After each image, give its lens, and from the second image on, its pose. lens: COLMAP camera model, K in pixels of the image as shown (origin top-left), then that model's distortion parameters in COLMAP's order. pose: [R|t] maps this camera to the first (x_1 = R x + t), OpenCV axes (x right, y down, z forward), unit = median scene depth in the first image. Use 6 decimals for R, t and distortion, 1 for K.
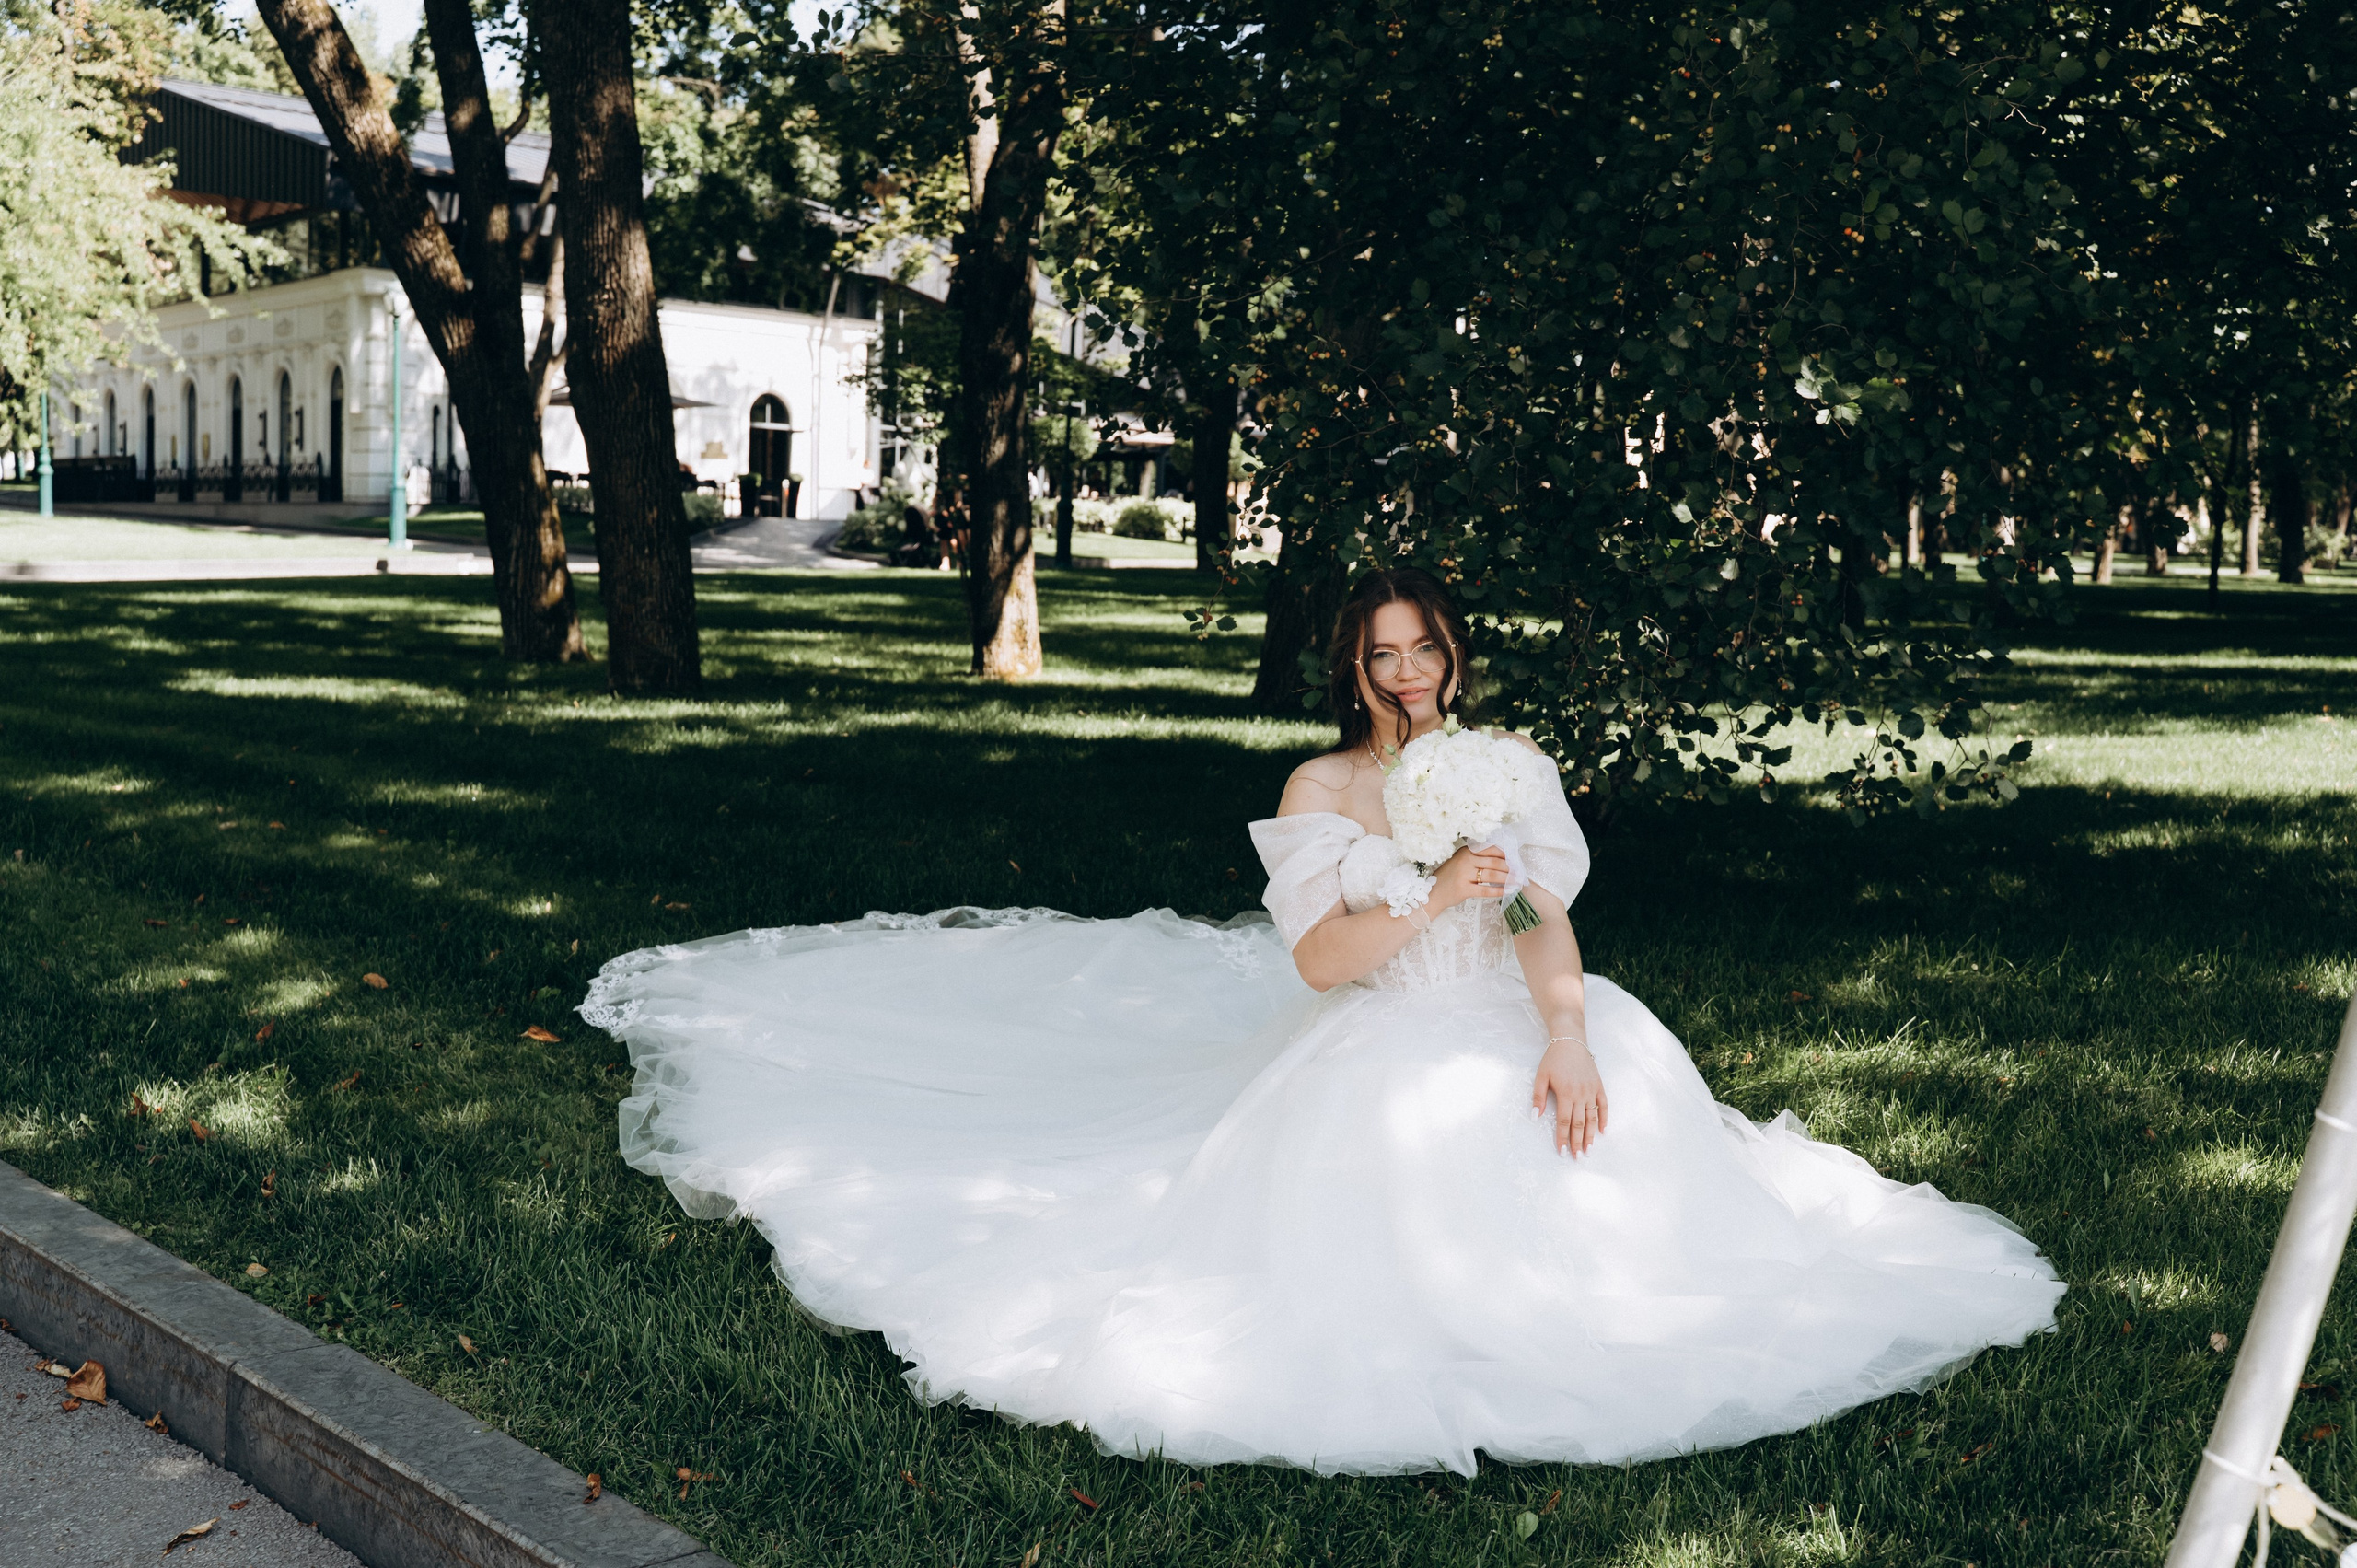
lens RADIAL K [[2525.1, 0, 1178.5], [0, 2525.1, 784.0], [0, 0, 1]] dist [0.051514, 0.000337]
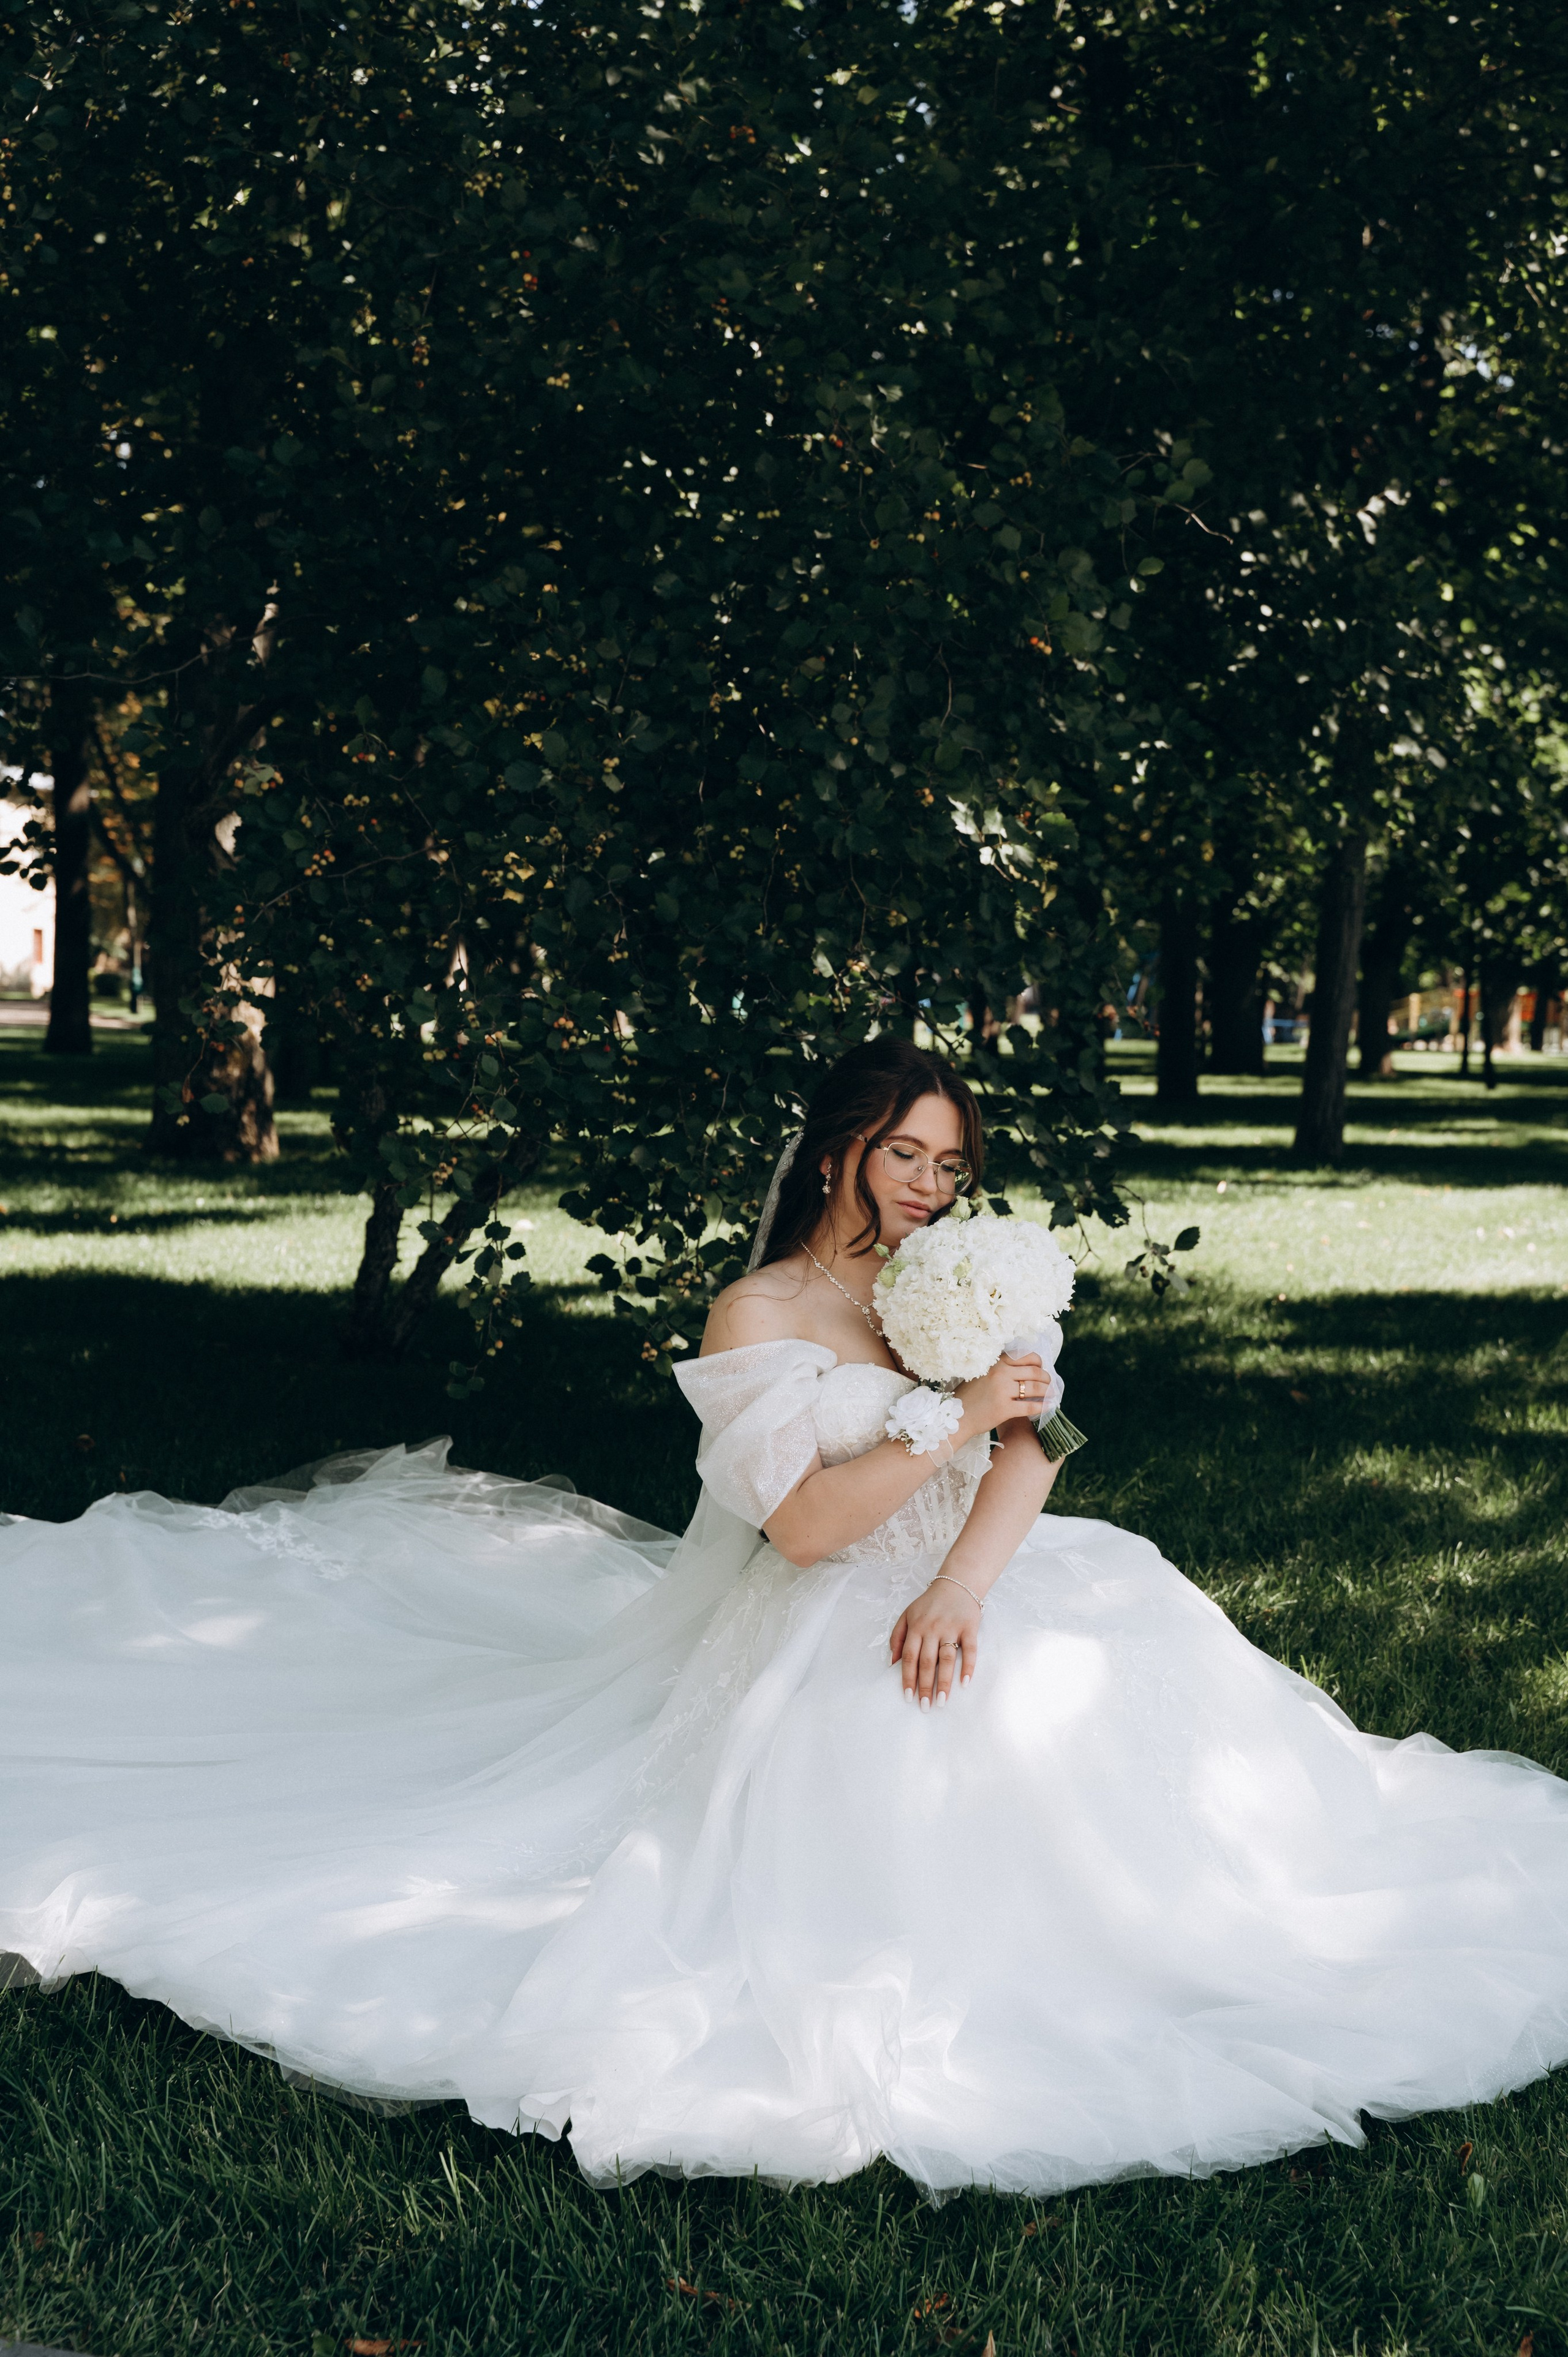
lens RADIAL K [[3097.7, 0, 818.0], [0, 3097.7, 1186.5], [0, 0, 1]] dist [0.005238, -0.012174]
pose [[0.872439, -0.026285, 0.488016, -0.412605], [0.042089, 0.998884, -0.021443, -0.017466], [-0.486908, 0.039248, 0.872571, 0.161109]]
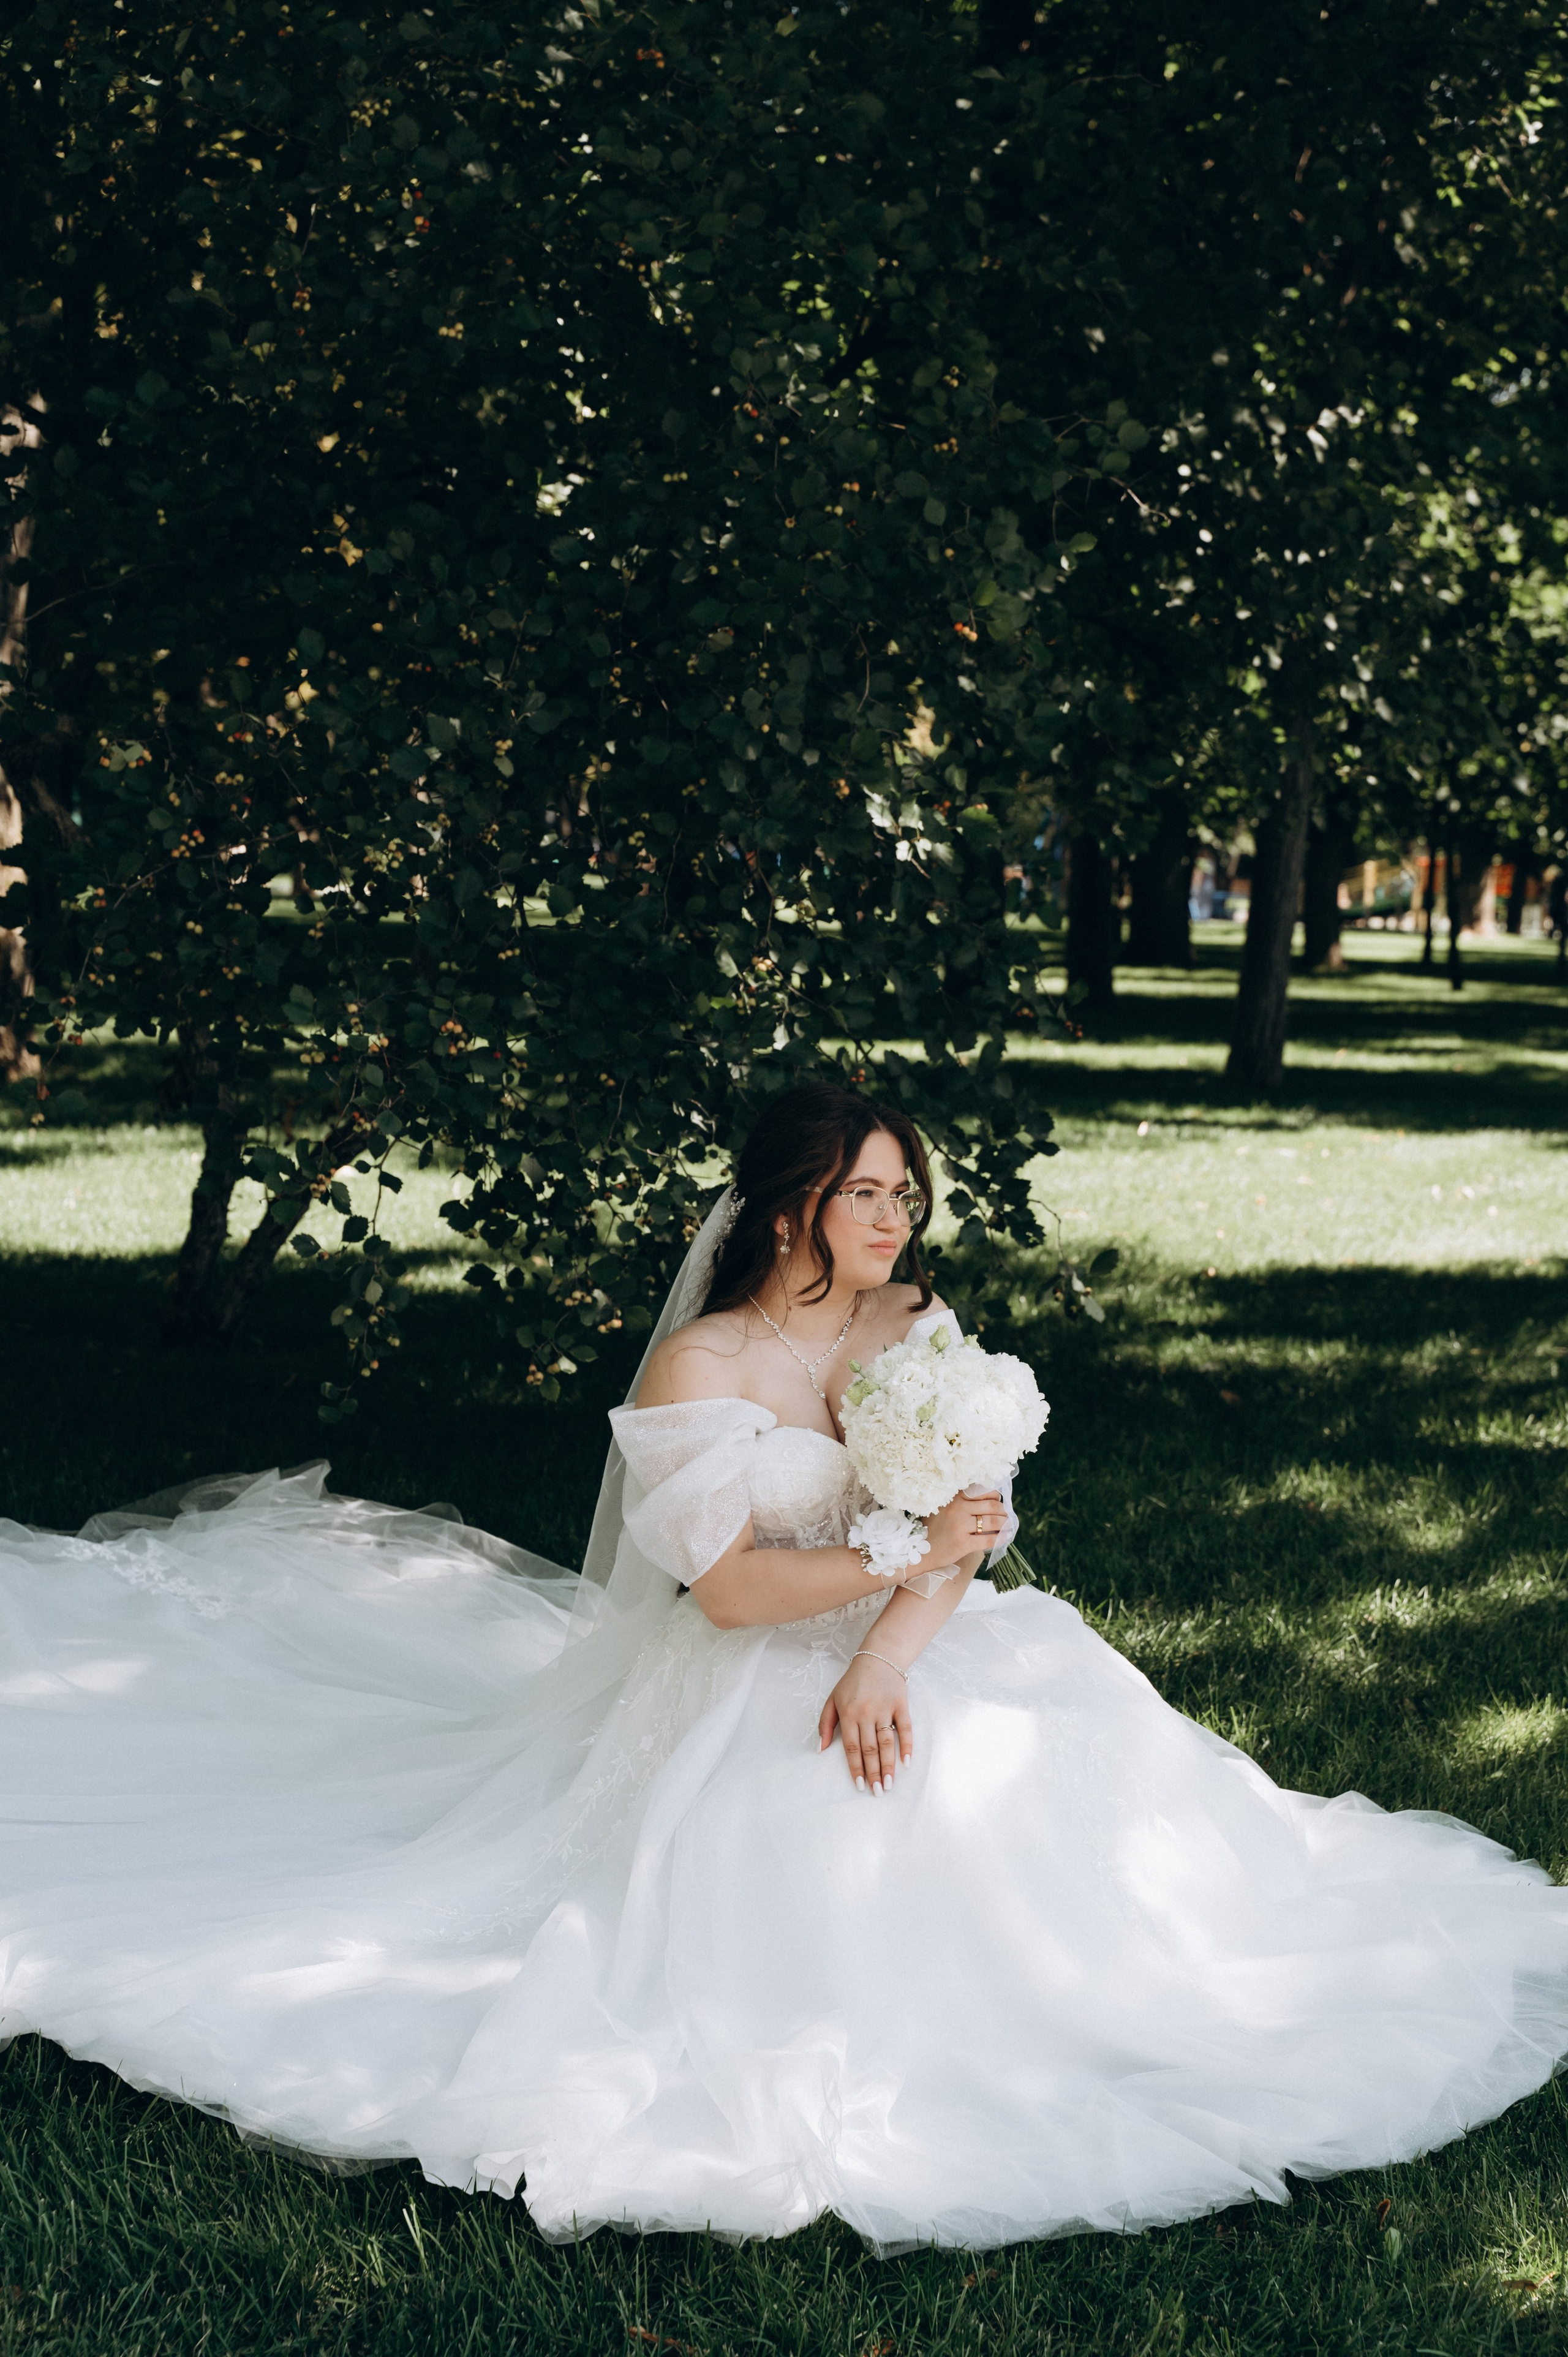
lens RADIAL K [[3796.2, 0, 768.1], [0, 3796.2, 1122.1], [0, 0, 1]] dist [-0.017412, 0.077625]
pose [[0.856029, -0.025916, 0.516278, -0.543540], [0.033388, 0.999429, -0.005191, -0.070802], [-0.515849, 0.021682, 0.856405, -0.006542]]
